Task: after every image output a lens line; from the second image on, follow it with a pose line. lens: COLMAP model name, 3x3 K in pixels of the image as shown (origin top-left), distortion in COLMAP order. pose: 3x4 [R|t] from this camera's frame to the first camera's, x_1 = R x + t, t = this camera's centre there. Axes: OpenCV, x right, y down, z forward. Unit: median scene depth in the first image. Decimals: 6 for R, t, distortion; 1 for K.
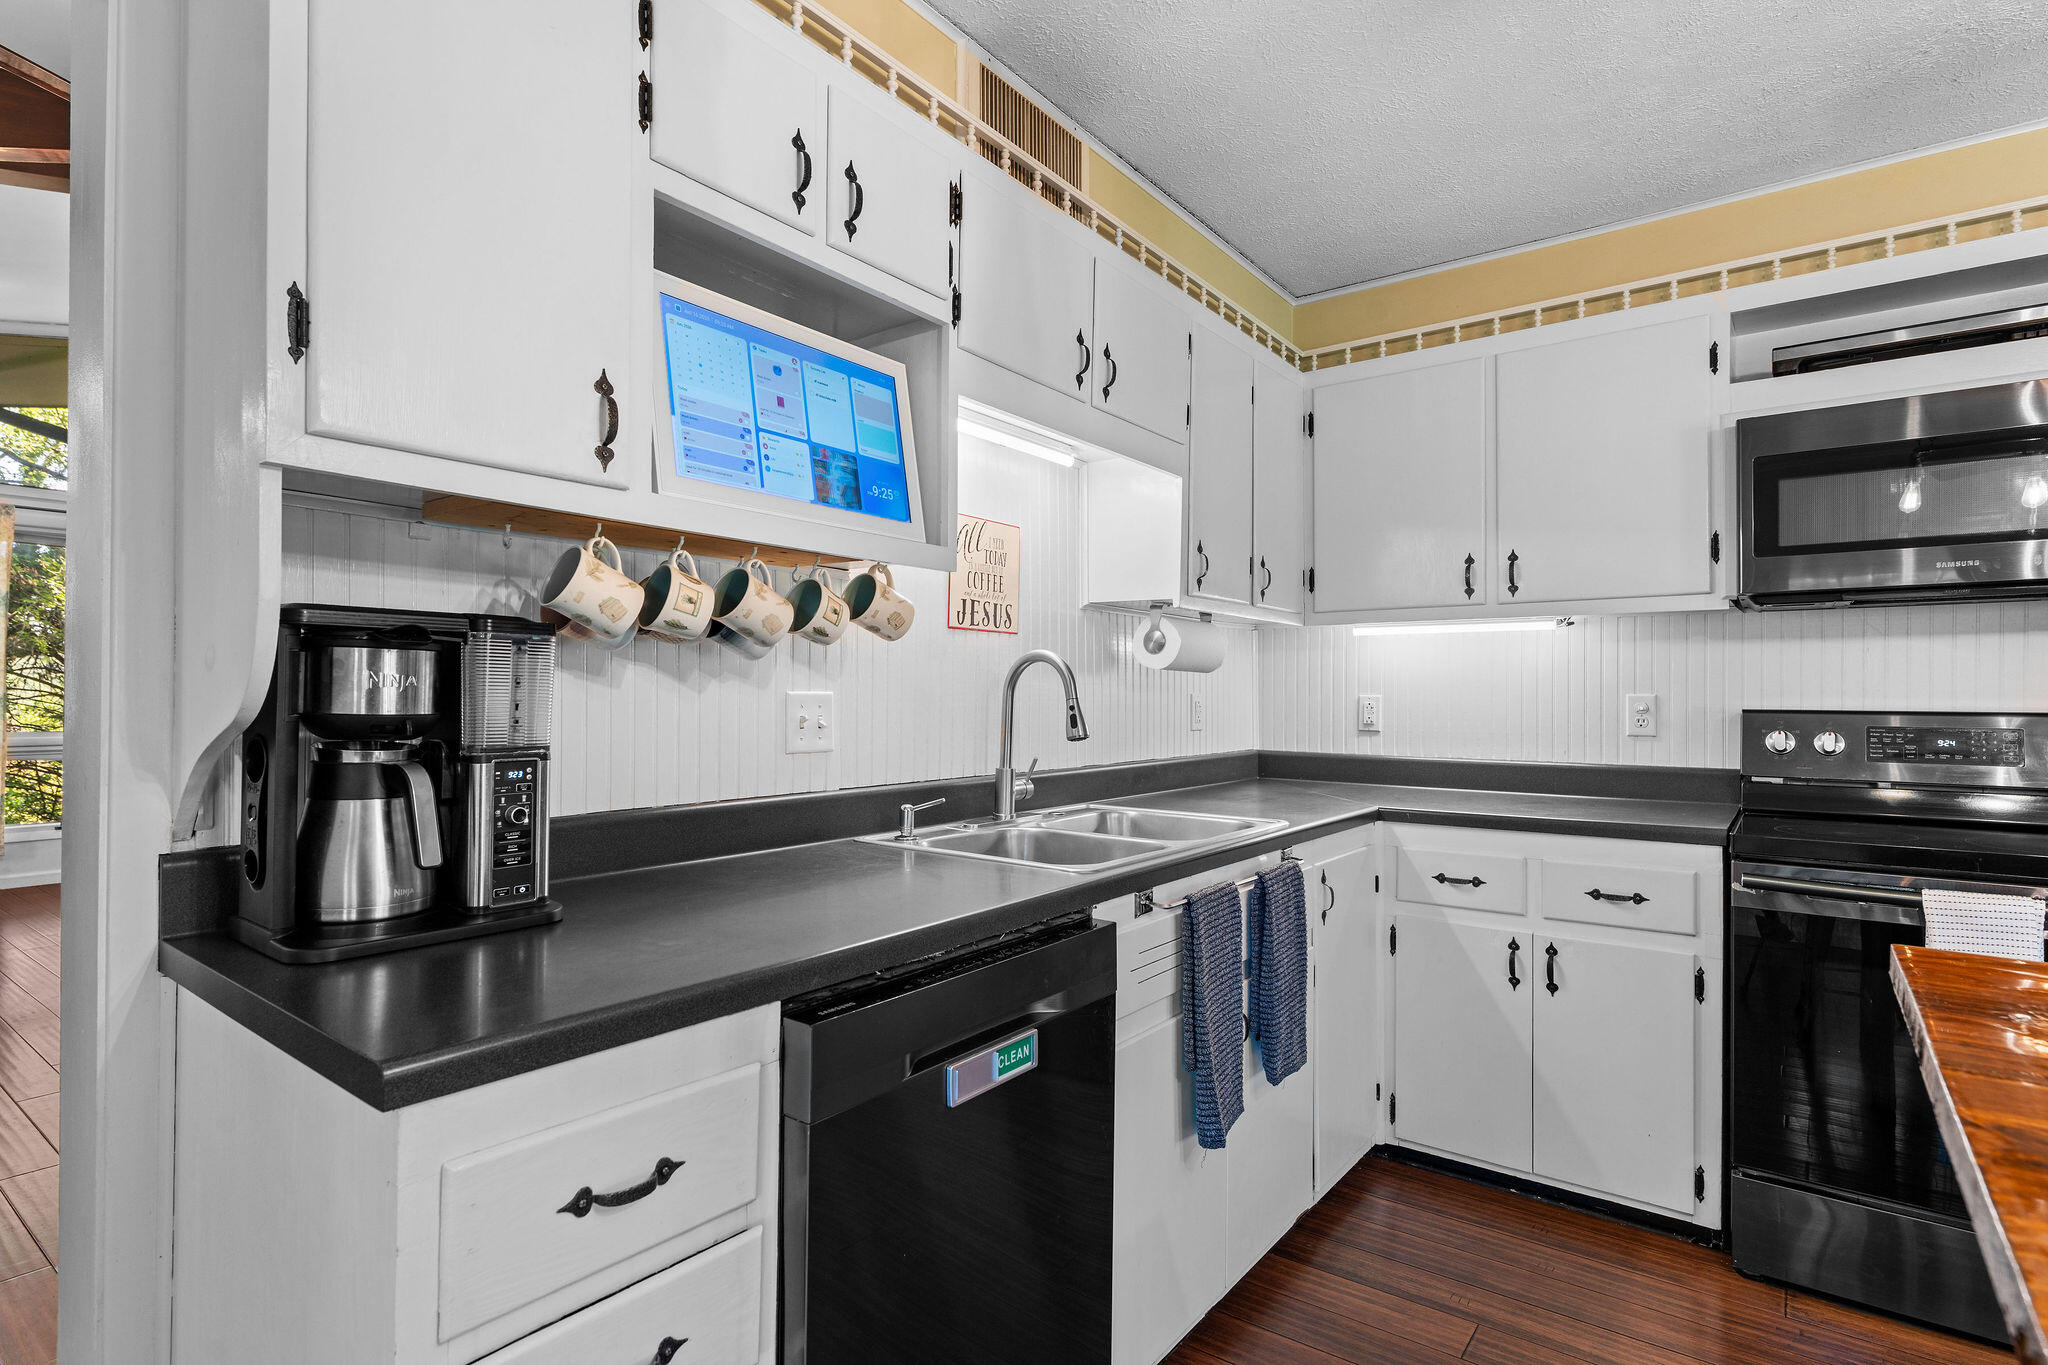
lens RADIAL K [[993.1, 0, 1026.1], [0, 993.1, 688.0], [0, 0, 1]] dist [0.004275, 0.000267]
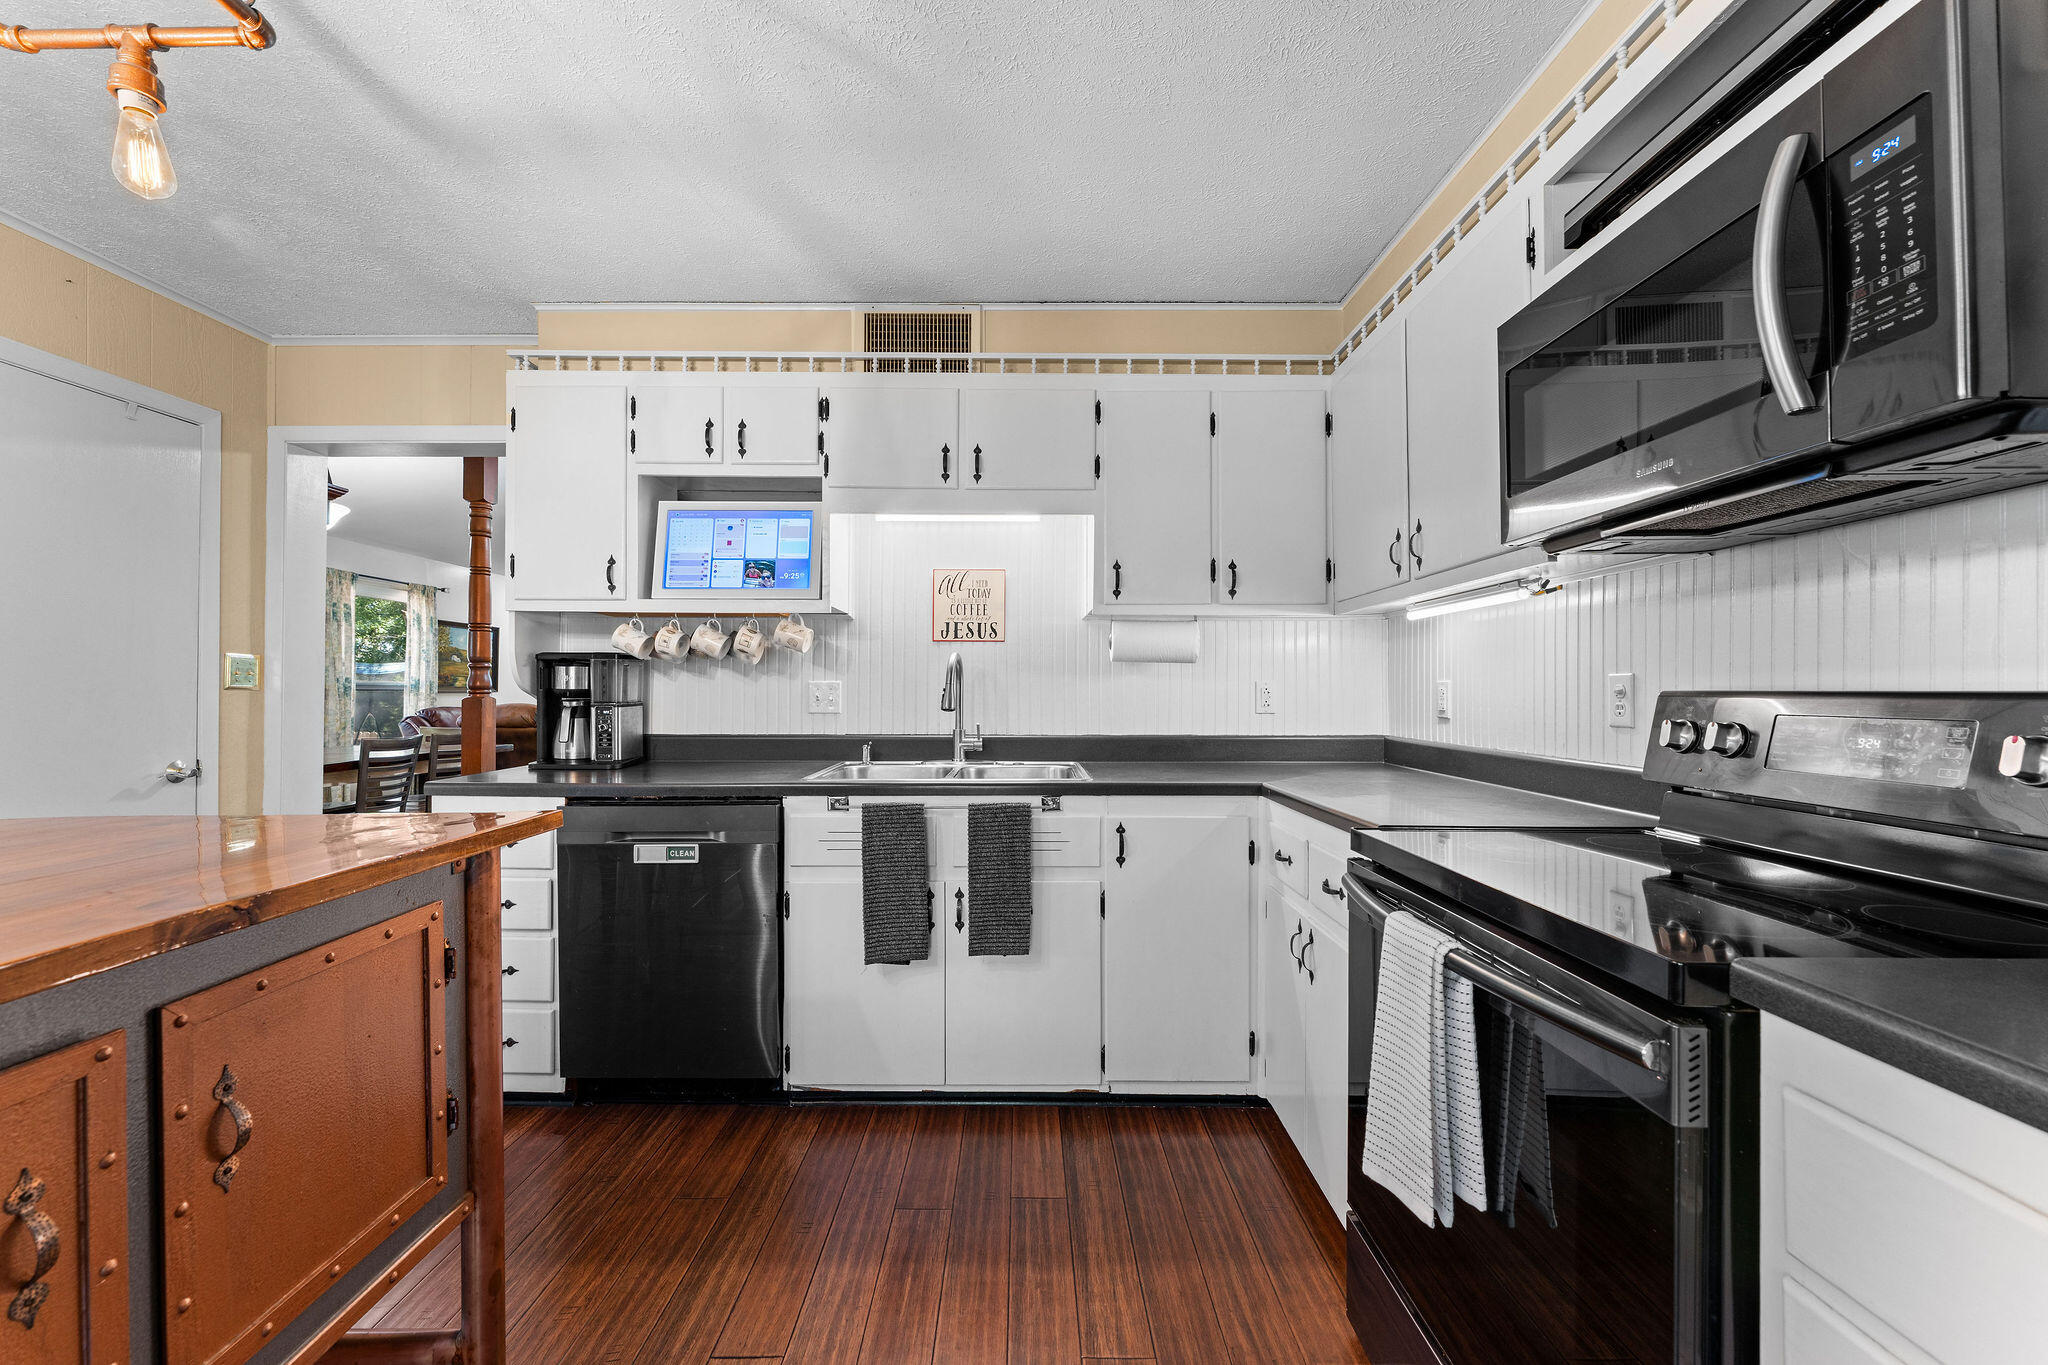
lens RADIAL K [[810.6, 0, 1026.8], [0, 810.6, 688.7], [0, 0, 1]] dist [-0.000568, 0.000228]
pose [[0.614897, -0.006409, -0.788581, 1.305603], [0.005711, 0.999977, -0.003674, 0.026766], [0.788587, -0.002245, 0.614919, 0.386905]]
